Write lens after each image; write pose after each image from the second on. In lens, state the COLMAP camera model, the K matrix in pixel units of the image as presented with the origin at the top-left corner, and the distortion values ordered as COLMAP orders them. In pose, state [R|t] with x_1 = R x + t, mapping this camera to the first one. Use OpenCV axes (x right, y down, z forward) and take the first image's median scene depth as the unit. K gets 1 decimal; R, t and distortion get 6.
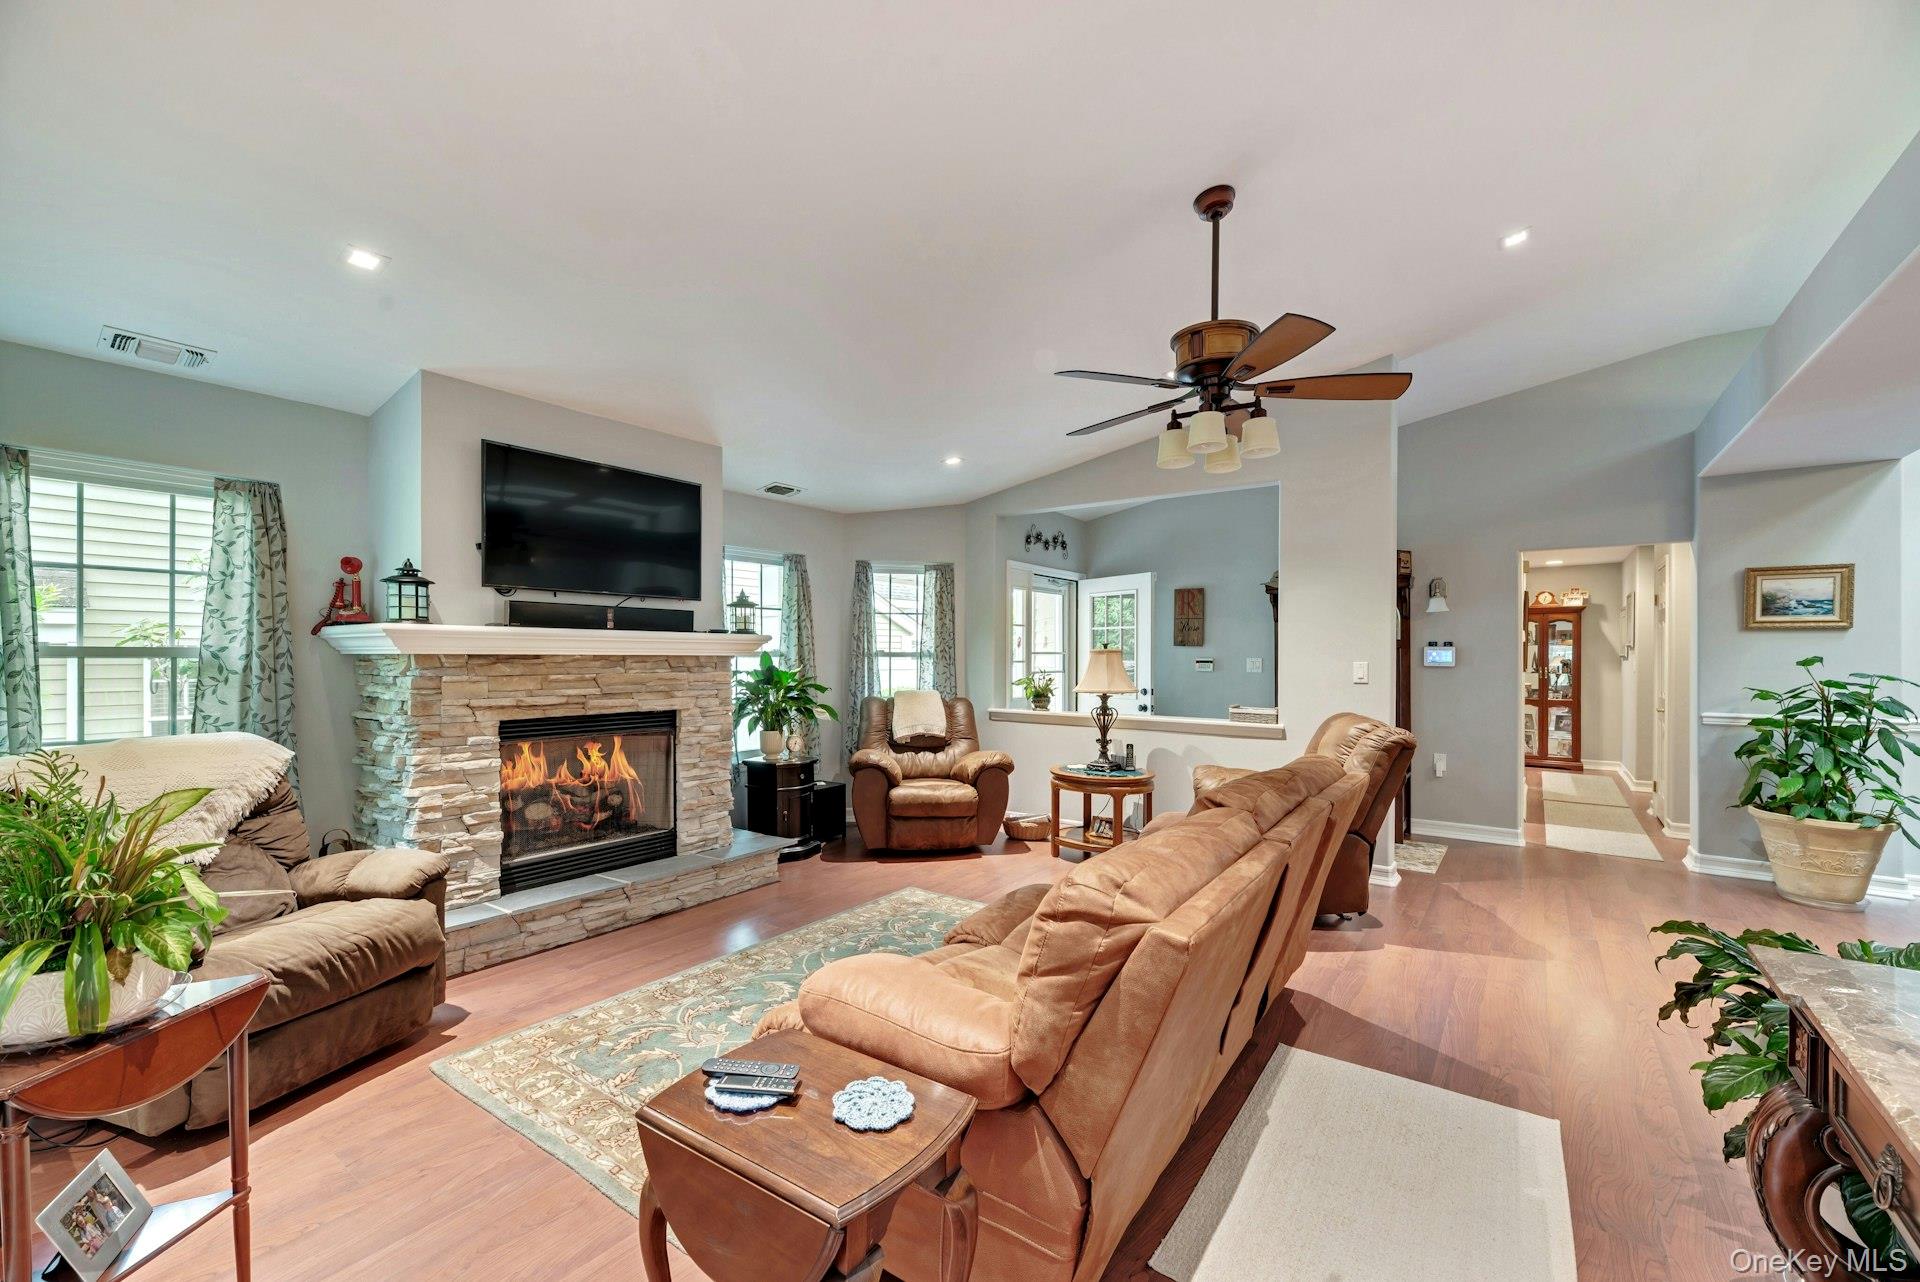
lens RADIAL K [[770.9, 0, 973.4], [0, 770.9, 656.4], [0, 0, 1]] dist [0.003618, 0.000436]
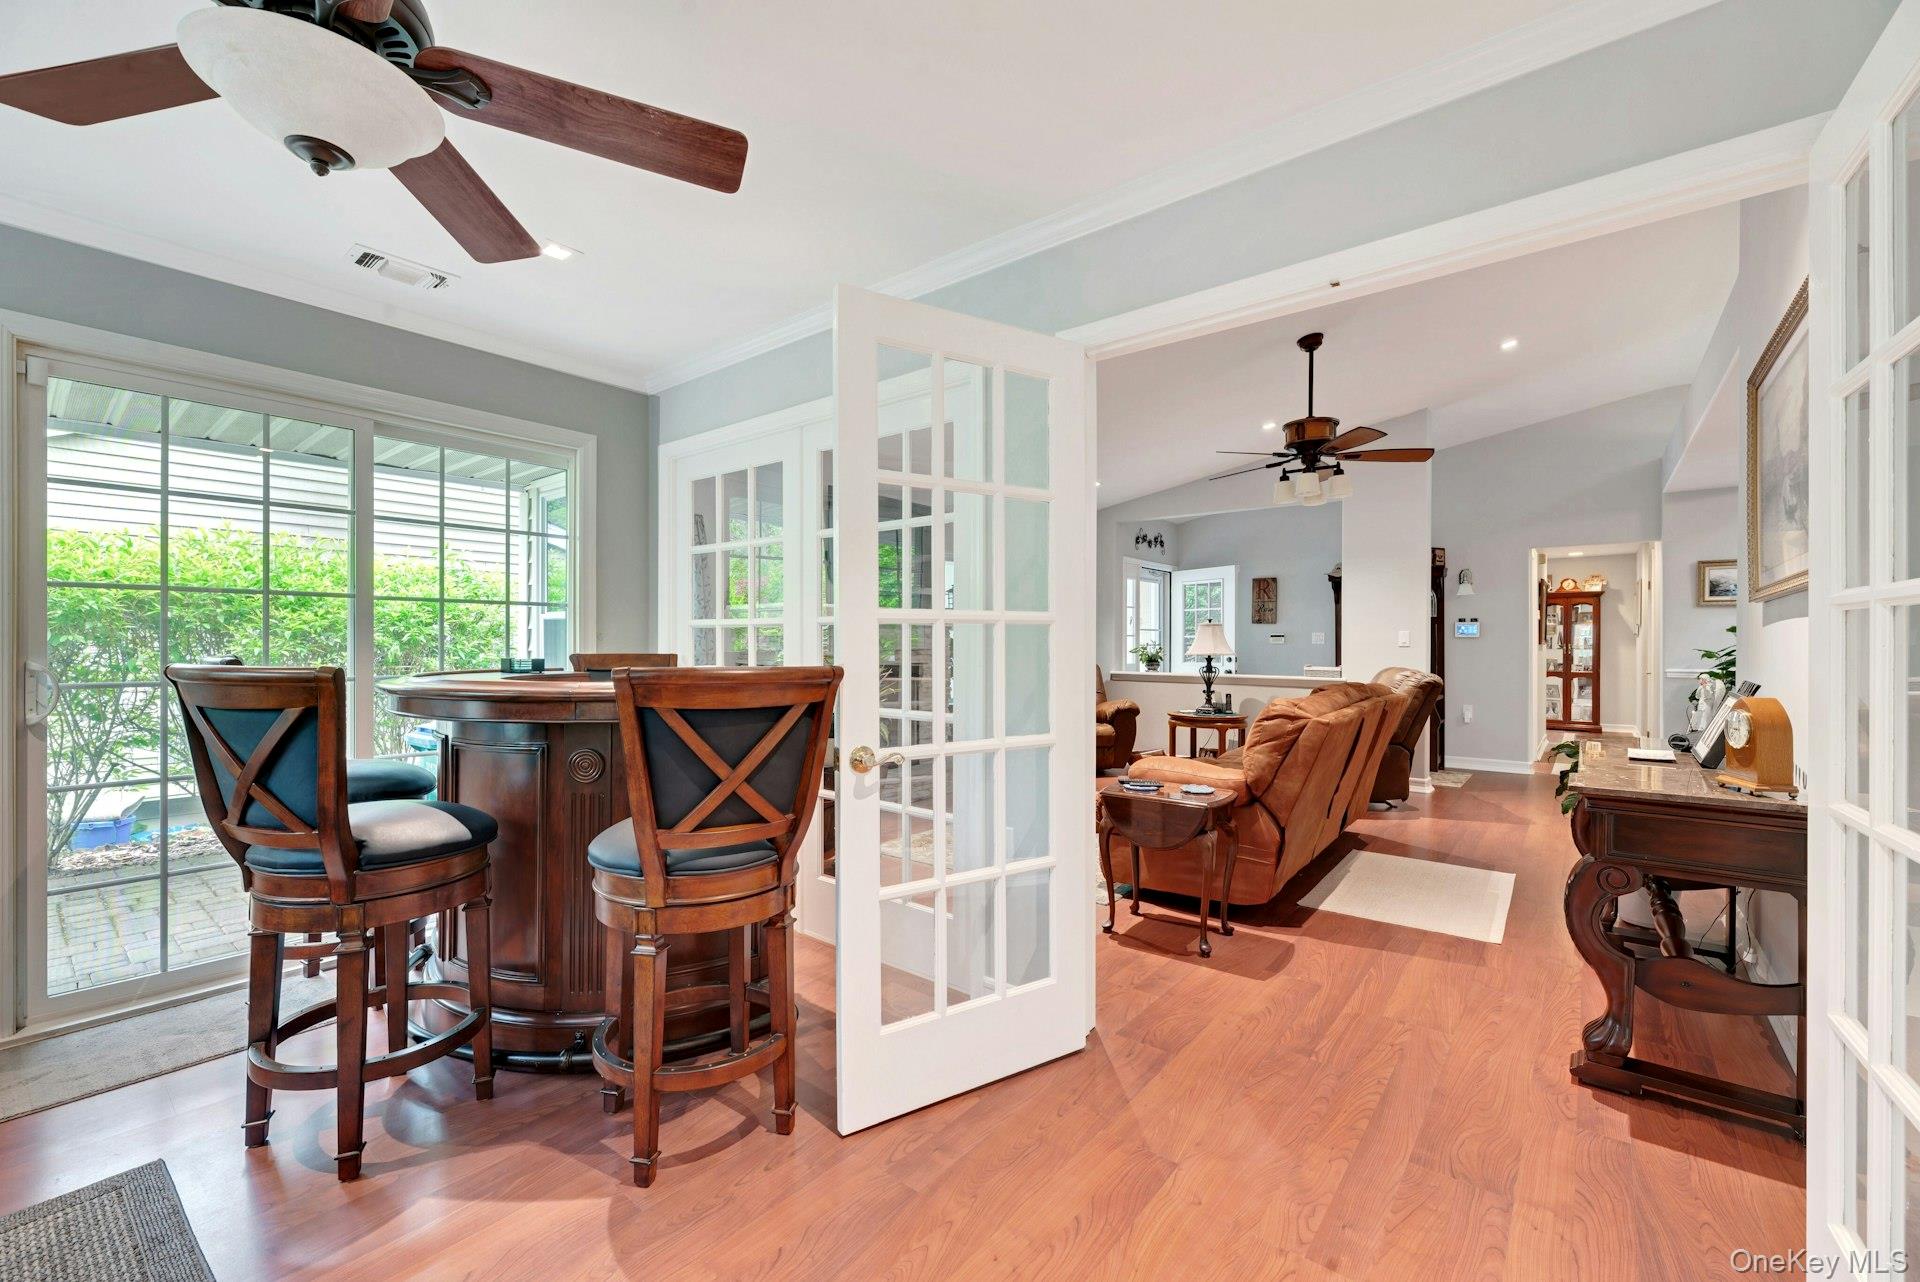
lens RADIAL K [[770.9, 0, 970.7], [0, 770.9, 646.1], [0, 0, 1]] dist [0.003618, 0.000436]
pose [[0.998780, -0.000689, -0.049383, -0.179021], [0.000686, 1.000000, -0.000079, 0.029989], [0.049383, 0.000046, 0.998780, -0.366252]]
